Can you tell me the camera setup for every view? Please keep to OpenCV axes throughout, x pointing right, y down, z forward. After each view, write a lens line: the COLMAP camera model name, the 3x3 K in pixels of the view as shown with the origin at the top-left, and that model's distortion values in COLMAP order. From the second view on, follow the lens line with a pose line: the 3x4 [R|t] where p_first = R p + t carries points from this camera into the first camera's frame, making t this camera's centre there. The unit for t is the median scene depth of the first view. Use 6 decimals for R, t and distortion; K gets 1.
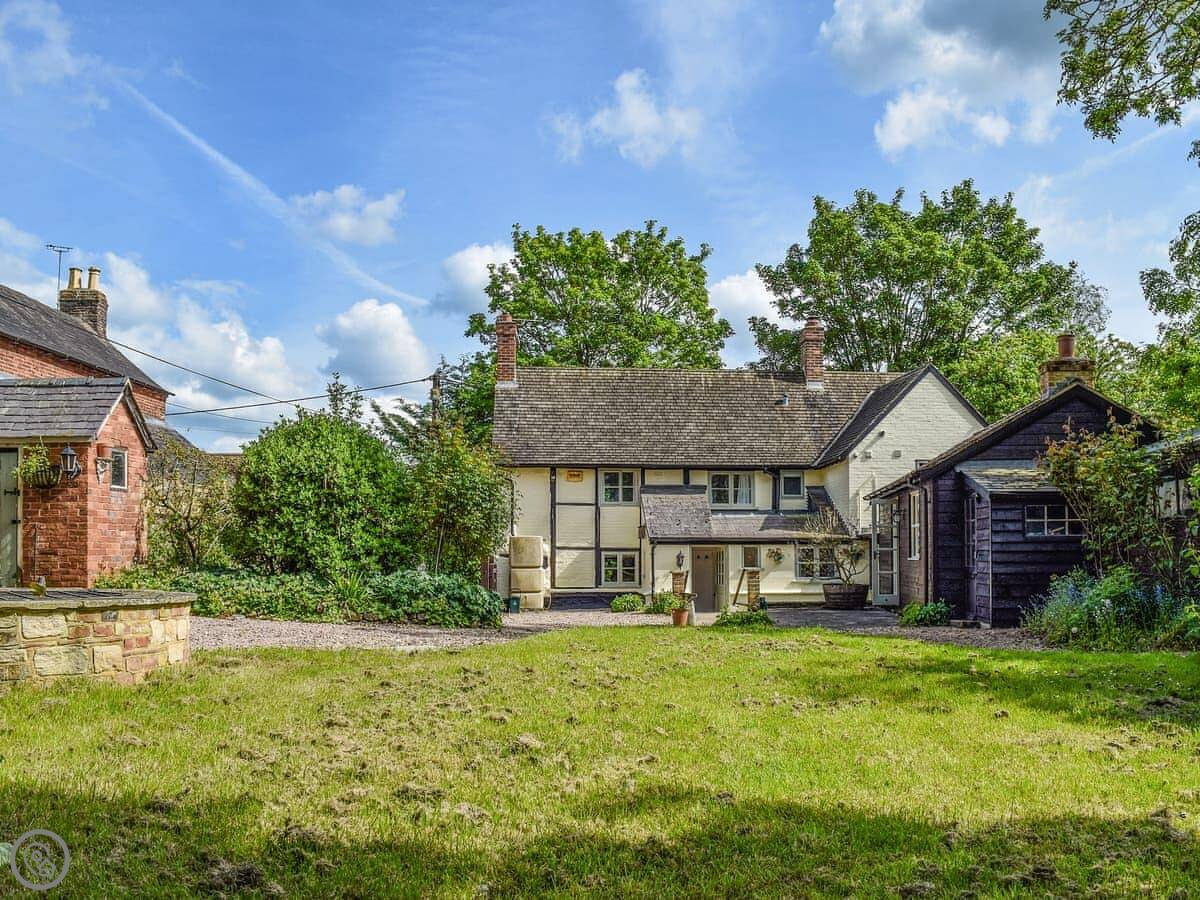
lens RADIAL K [[1265.0, 0, 600.0], [0, 1265.0, 450.0], [0, 0, 1]] dist [-0.079266, 0.006868]
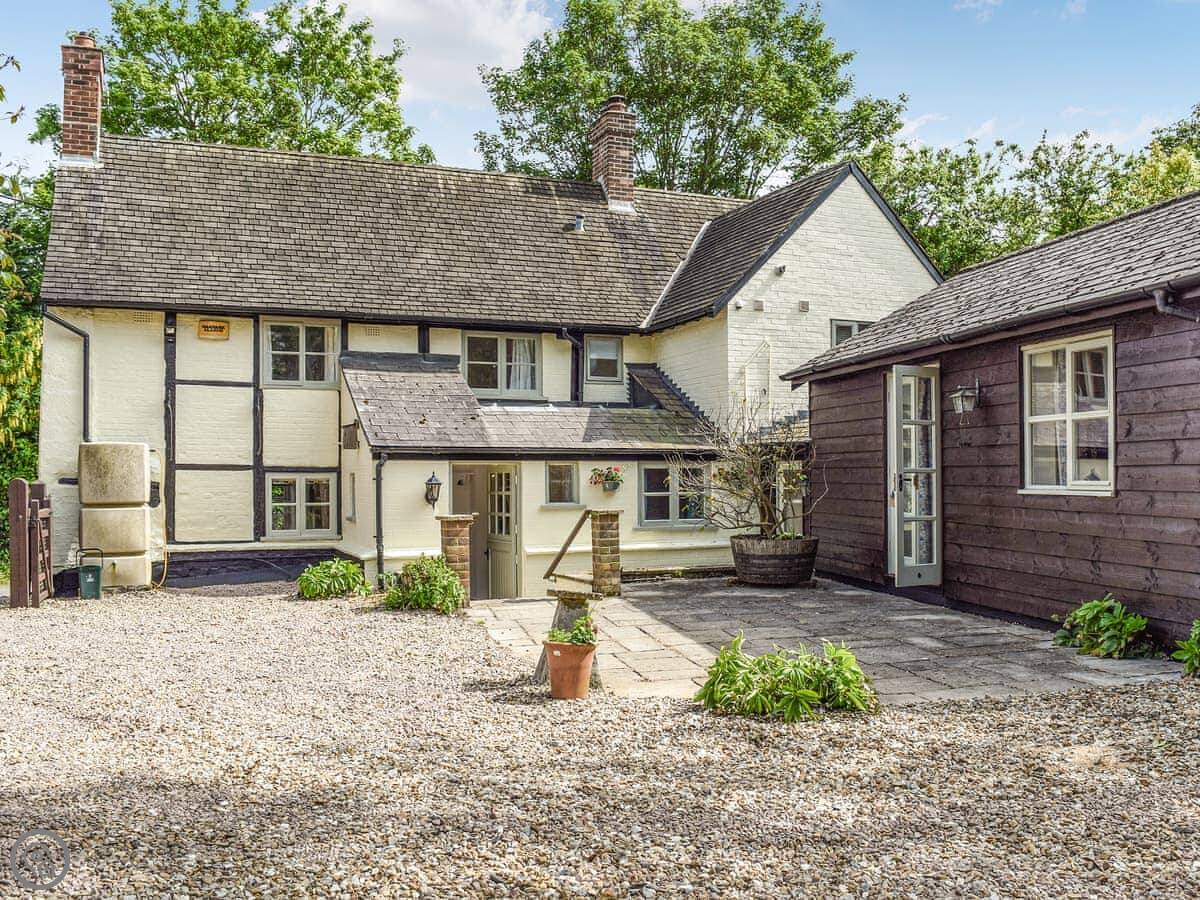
lens RADIAL K [[1341.0, 0, 755.0], [0, 1341.0, 480.7], [0, 0, 1]] dist [-0.097884, -0.003199]
pose [[0.927328, -0.002260, 0.374243, -0.016180], [-0.030279, 0.996250, 0.081045, 0.031768], [-0.373023, -0.086487, 0.923782, 0.404510]]
